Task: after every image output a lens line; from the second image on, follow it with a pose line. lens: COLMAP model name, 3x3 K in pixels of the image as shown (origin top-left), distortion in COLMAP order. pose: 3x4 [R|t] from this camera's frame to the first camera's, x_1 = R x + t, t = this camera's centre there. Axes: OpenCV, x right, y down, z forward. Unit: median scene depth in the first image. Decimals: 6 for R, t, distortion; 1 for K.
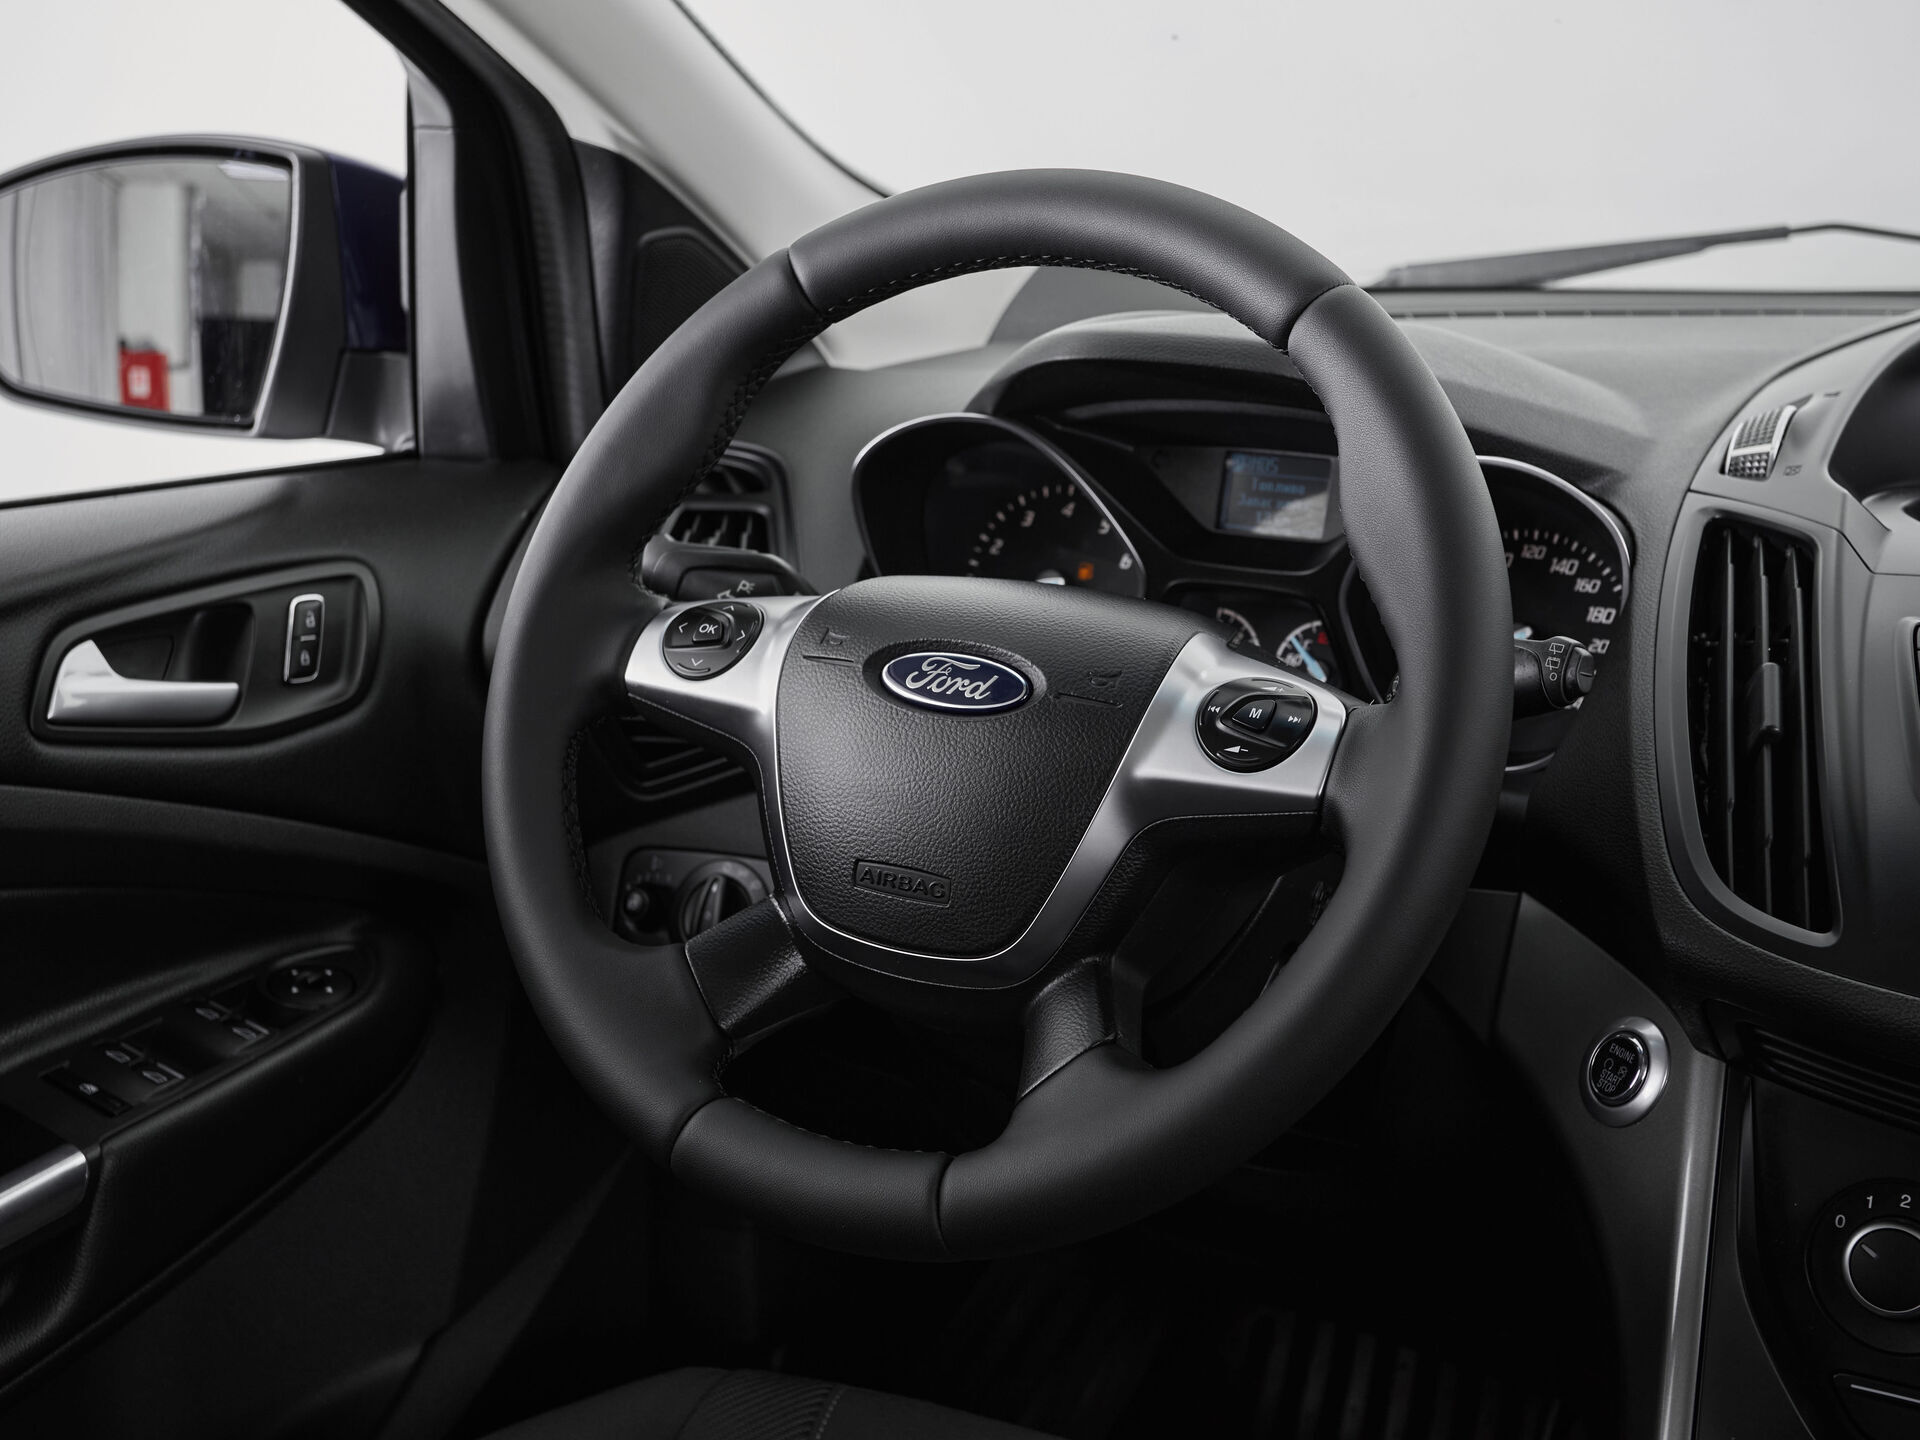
lens RADIAL K [[2423.1, 0, 948.2], [0, 2423.1, 693.4], [0, 0, 1]] dist [0.013739, 0.099213]
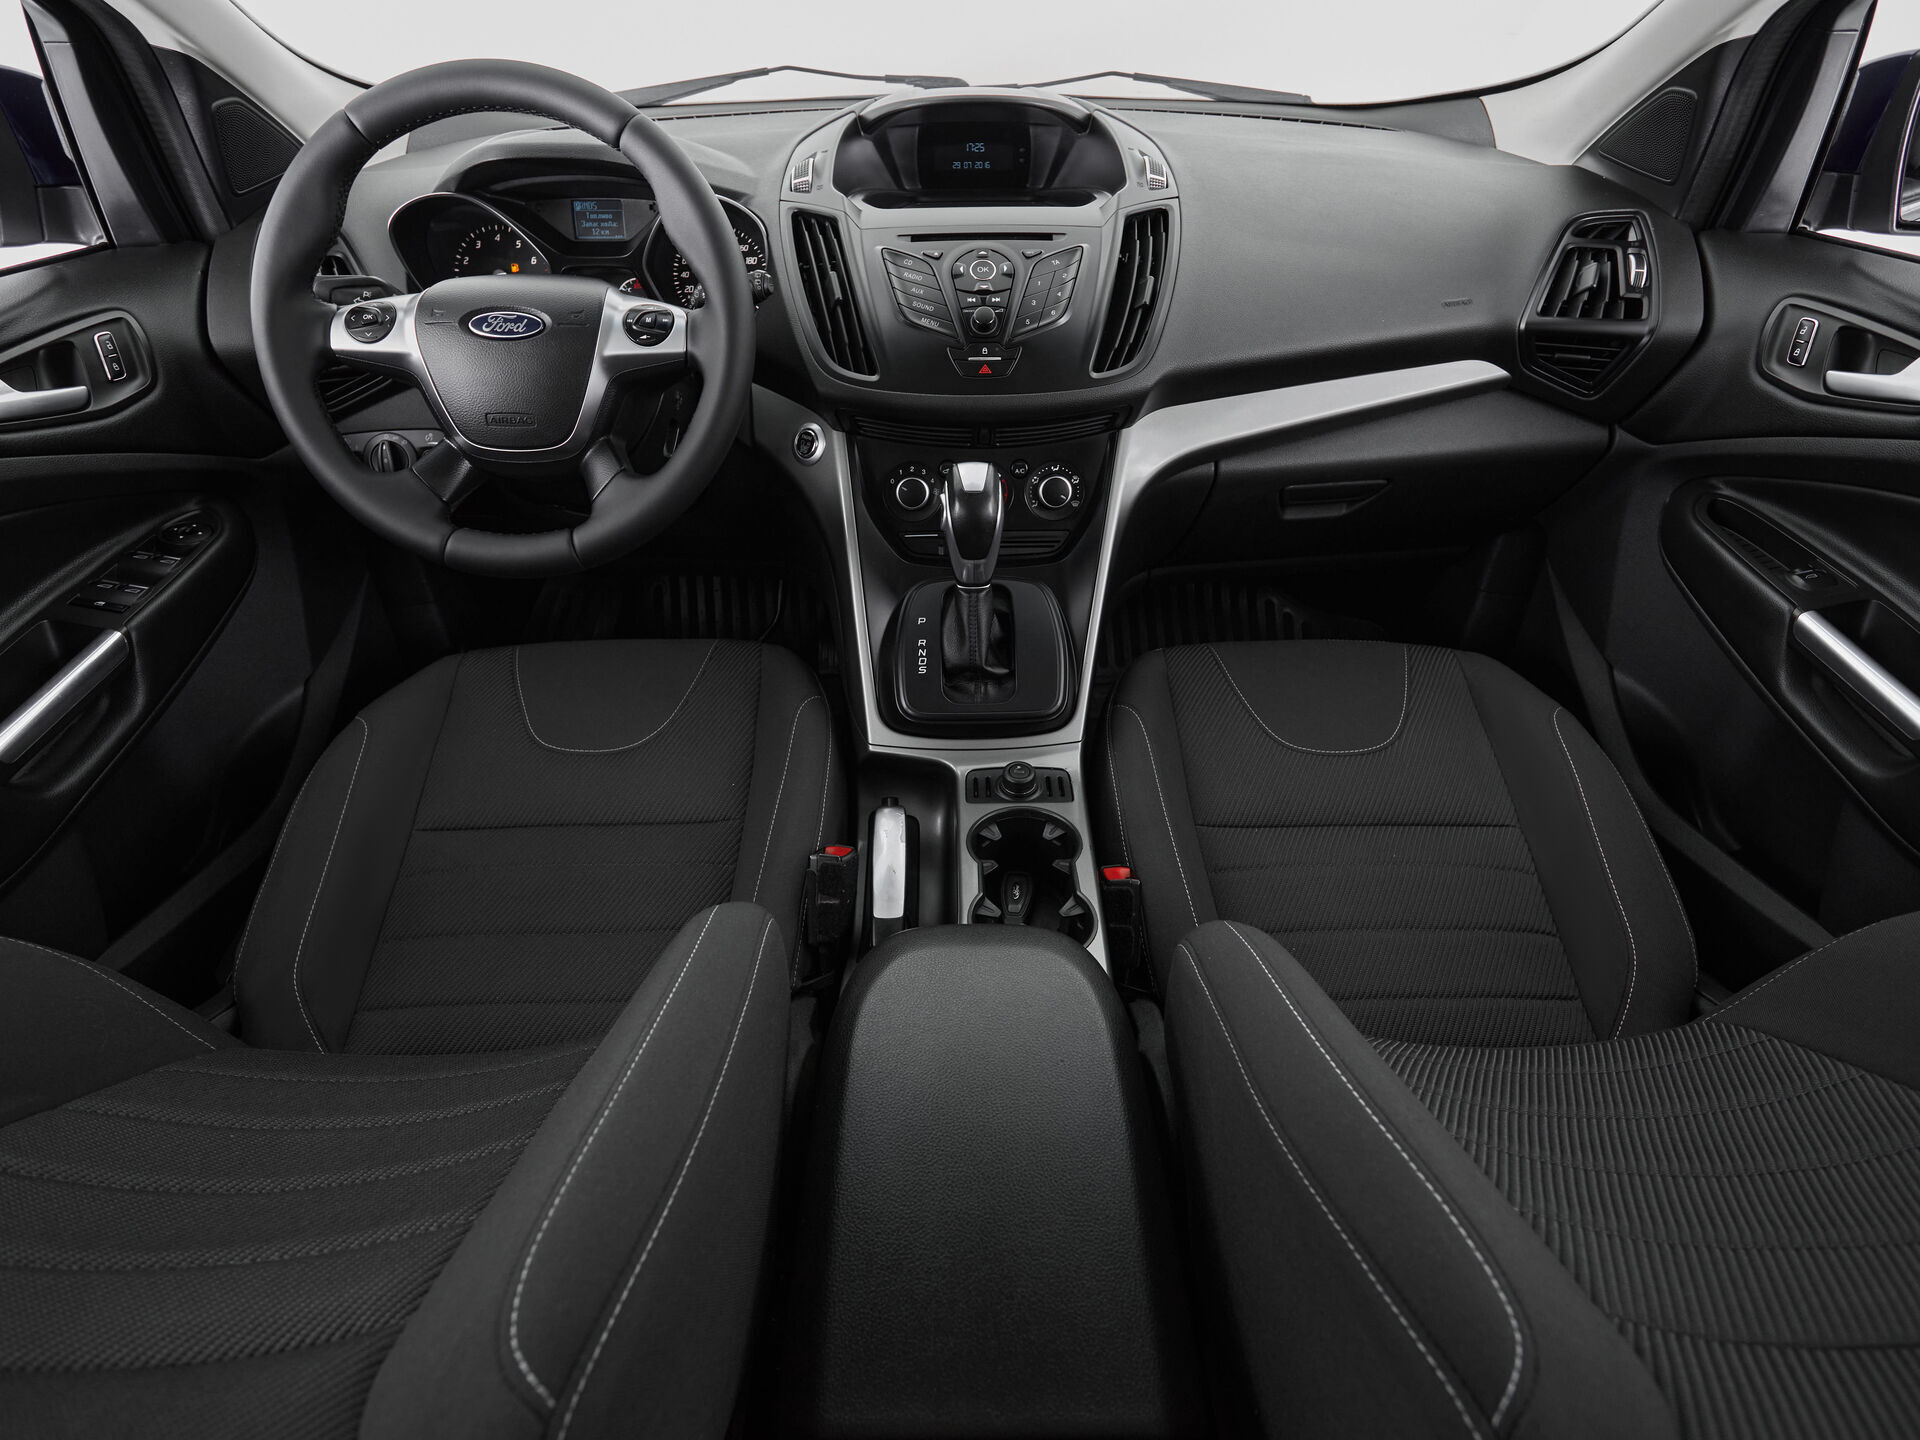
lens RADIAL K [[1030.1, 0, 960.0], [0, 1030.1, 720.0], [0, 0, 1]] dist [-0.002139, -0.003443]
pose [[0.860758, -0.301607, 0.410035, -0.121790], [0.127261, 0.907479, 0.400358, -0.001019], [-0.492849, -0.292430, 0.819503, -0.087823]]
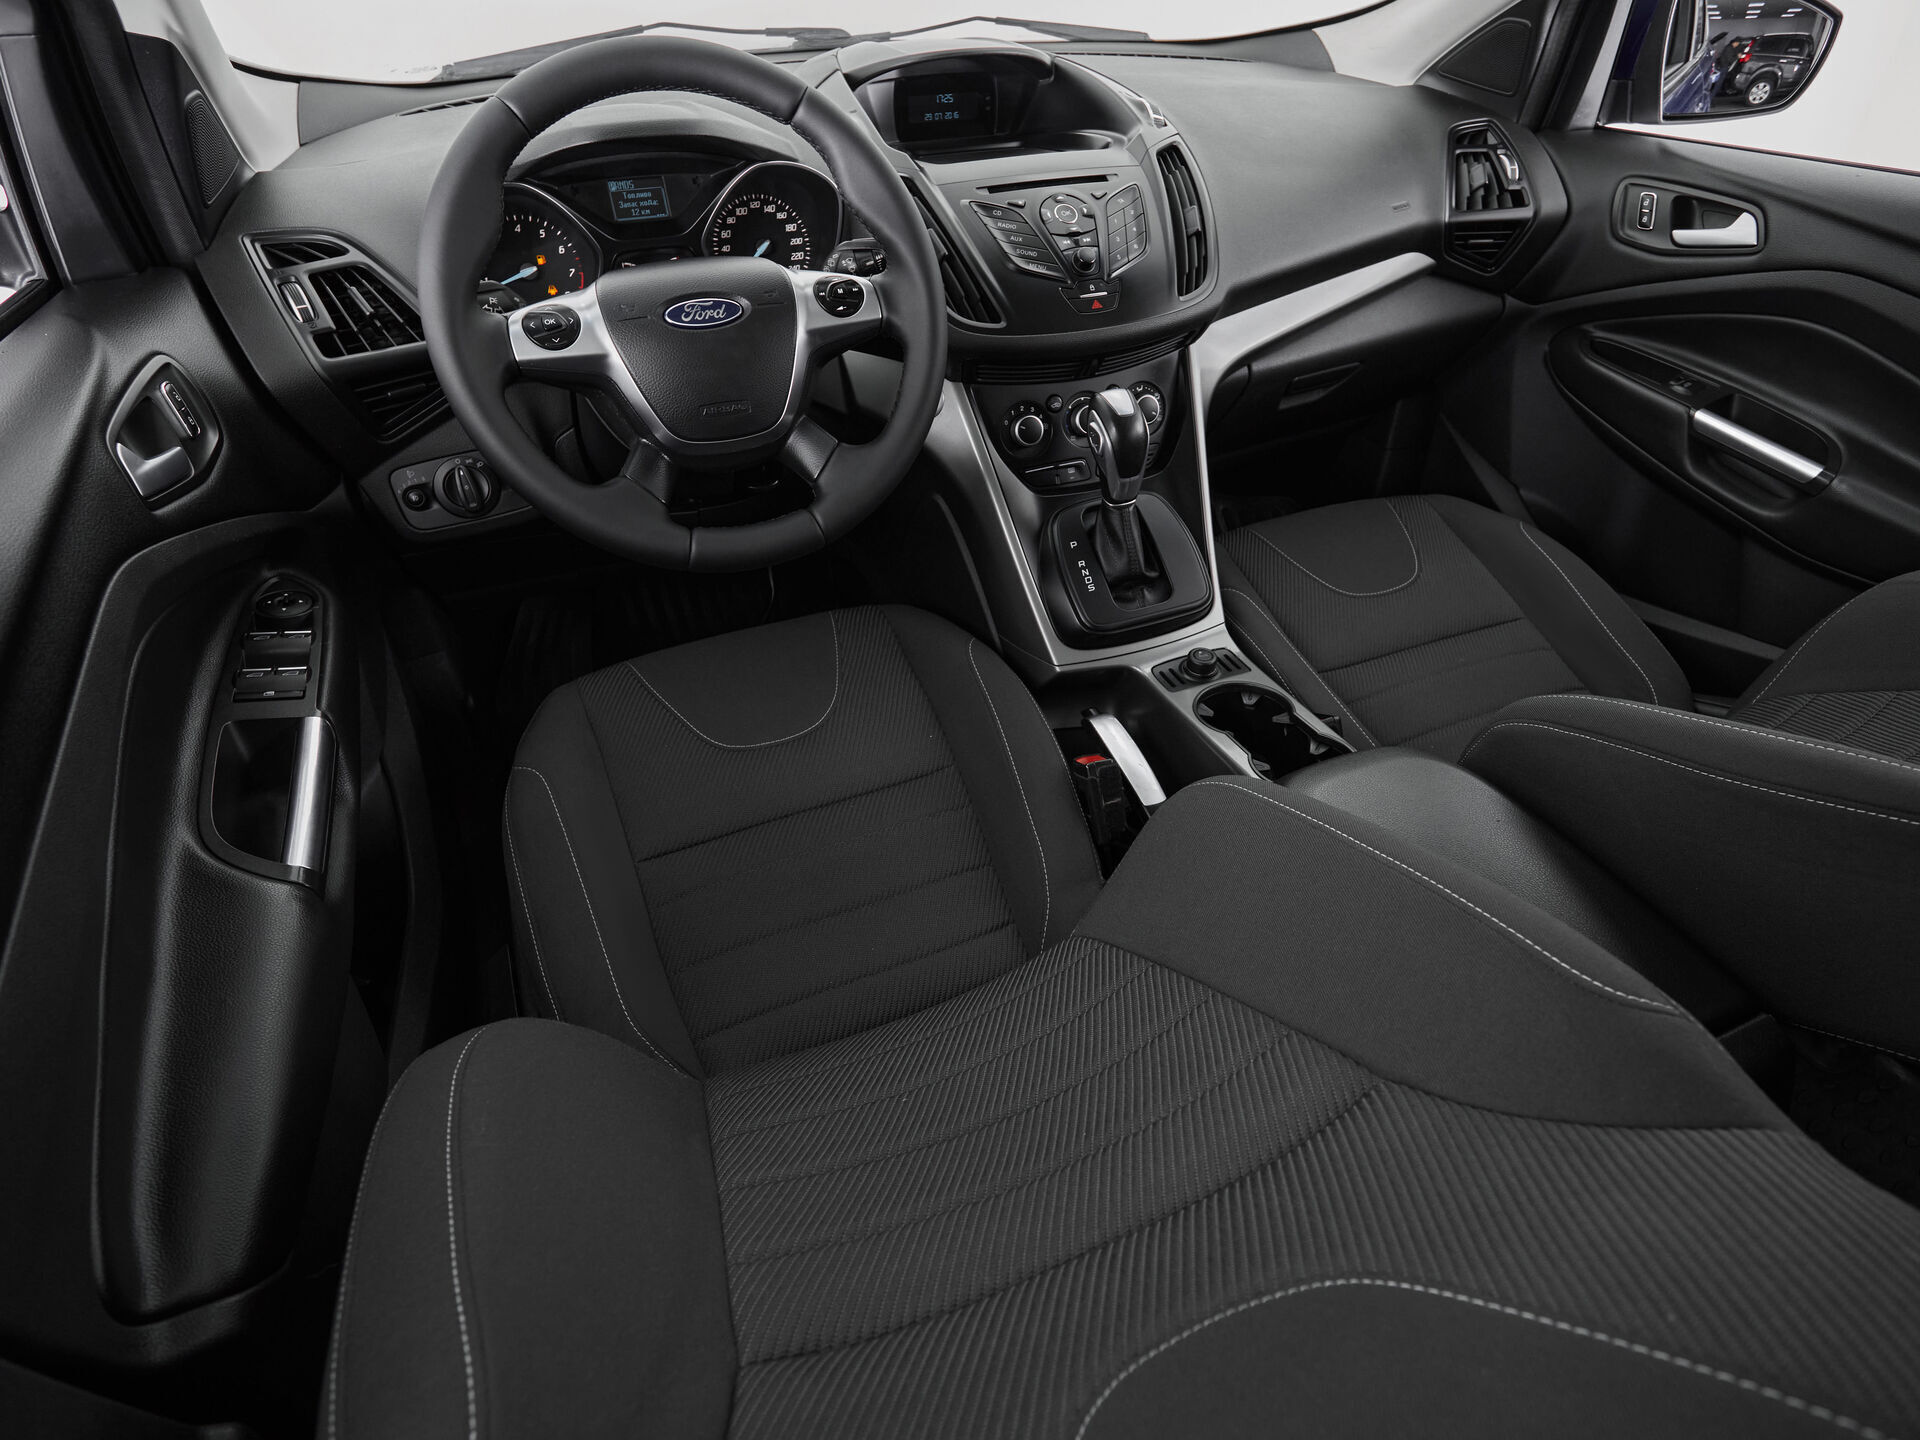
lens RADIAL K [[1057.3, 0, 1003.9], [0, 1057.3, 715.8], [0, 0, 1]] dist [-0.003234, -0.002257]
pose [[0.596669, -0.494826, 0.631770, -0.550145], [0.196968, 0.853486, 0.482458, -0.089960], [-0.777939, -0.163429, 0.606714, 0.132119]]
